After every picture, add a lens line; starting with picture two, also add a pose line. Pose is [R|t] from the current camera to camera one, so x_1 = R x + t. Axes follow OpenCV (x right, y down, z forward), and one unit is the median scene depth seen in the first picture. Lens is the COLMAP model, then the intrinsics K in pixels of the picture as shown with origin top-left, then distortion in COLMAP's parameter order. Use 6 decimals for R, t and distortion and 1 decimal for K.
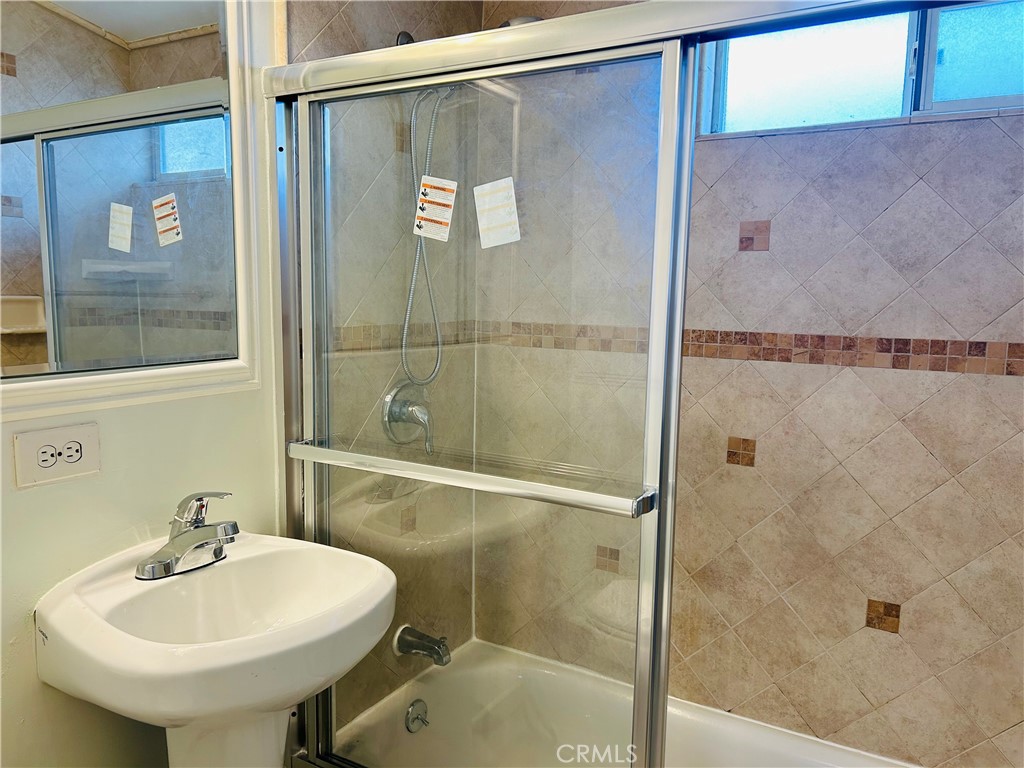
lens RADIAL K [[776.6, 0, 516.7], [0, 776.6, 385.8], [0, 0, 1]] dist [0.017623, -0.007963]
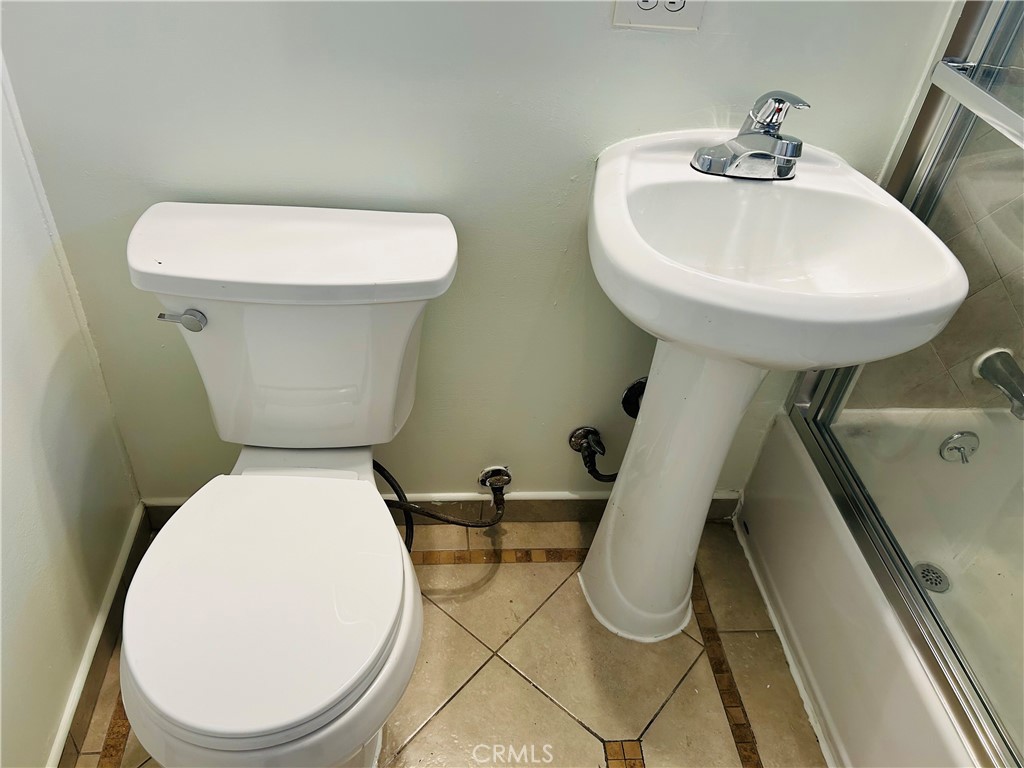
lens RADIAL K [[776.6, 0, 516.7], [0, 776.6, 385.8], [0, 0, 1]] dist [0.017623, -0.007963]
pose [[0.579275, 0.553159, -0.598712, 0.080351], [-0.180676, 0.803359, 0.567425, -0.025902], [0.794856, -0.220522, 0.565308, 0.204532]]
